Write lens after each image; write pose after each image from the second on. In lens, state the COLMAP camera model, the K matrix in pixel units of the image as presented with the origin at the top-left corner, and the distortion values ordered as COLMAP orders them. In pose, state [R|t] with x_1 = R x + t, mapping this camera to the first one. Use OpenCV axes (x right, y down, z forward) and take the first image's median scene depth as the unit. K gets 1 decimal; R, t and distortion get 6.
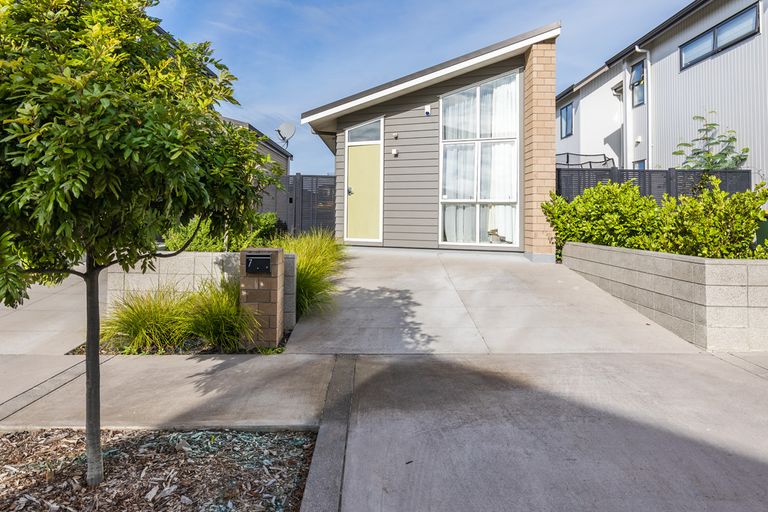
lens RADIAL K [[532.7, 0, 383.0], [0, 532.7, 202.9], [0, 0, 1]] dist [-0.002843, -0.000584]
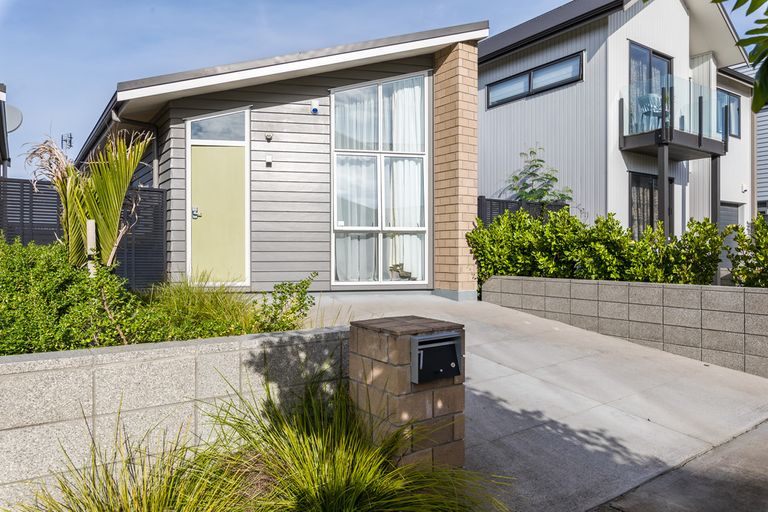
lens RADIAL K [[519.6, 0, 384.0], [0, 519.6, 256.0], [0, 0, 1]] dist [-0.001653, -0.000555]
pose [[0.822984, -0.016776, 0.567816, -0.261290], [-0.004902, 0.999317, 0.036629, 0.008062], [-0.568043, -0.032929, 0.822340, 0.351340]]
